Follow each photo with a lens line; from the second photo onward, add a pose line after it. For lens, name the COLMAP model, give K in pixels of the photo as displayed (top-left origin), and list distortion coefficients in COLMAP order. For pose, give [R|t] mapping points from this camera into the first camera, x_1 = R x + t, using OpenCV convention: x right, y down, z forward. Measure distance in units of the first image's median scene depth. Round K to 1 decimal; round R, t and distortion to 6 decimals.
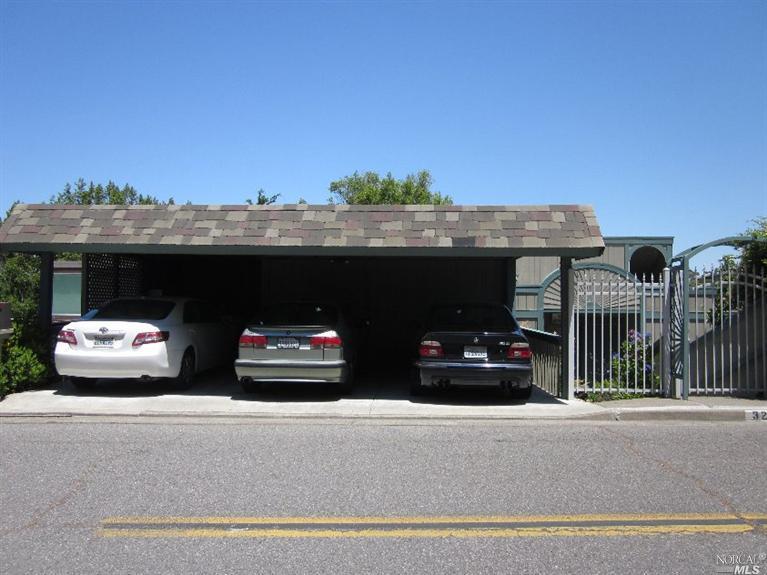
lens RADIAL K [[648.1, 0, 383.5], [0, 648.1, 287.5], [0, 0, 1]] dist [-0.052298, 0.012942]
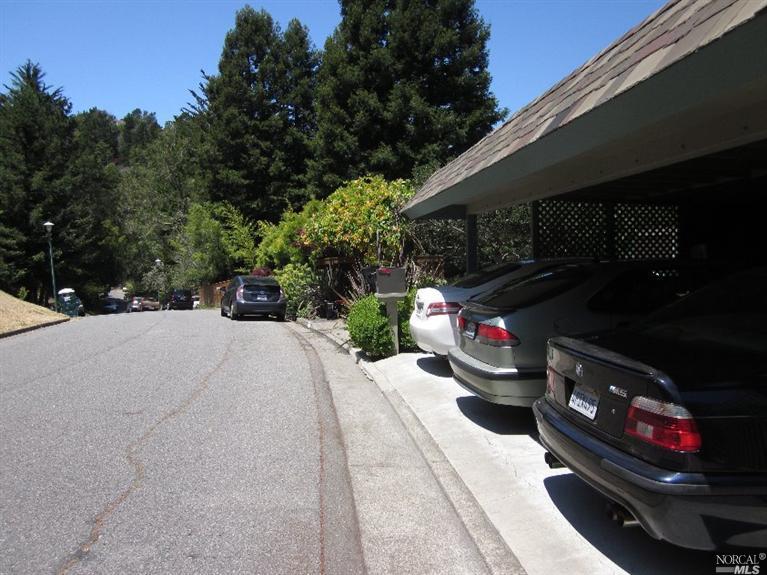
lens RADIAL K [[649.4, 0, 383.5], [0, 649.4, 287.5], [0, 0, 1]] dist [-0.053676, 0.044493]
pose [[0.157843, 0.031053, -0.986976, 0.478438], [0.040367, 0.998467, 0.037870, 0.014648], [0.986639, -0.045818, 0.156347, 0.800359]]
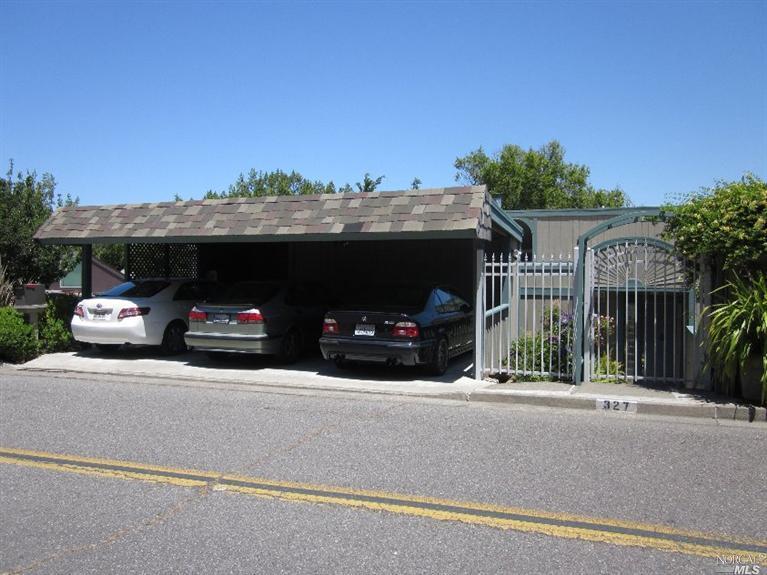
lens RADIAL K [[649.4, 0, 383.5], [0, 649.4, 287.5], [0, 0, 1]] dist [-0.053676, 0.044493]
pose [[0.941289, 0.000745, -0.337601, 0.517486], [0.013295, 0.999140, 0.039273, -0.012244], [0.337340, -0.041456, 0.940470, -0.000146]]
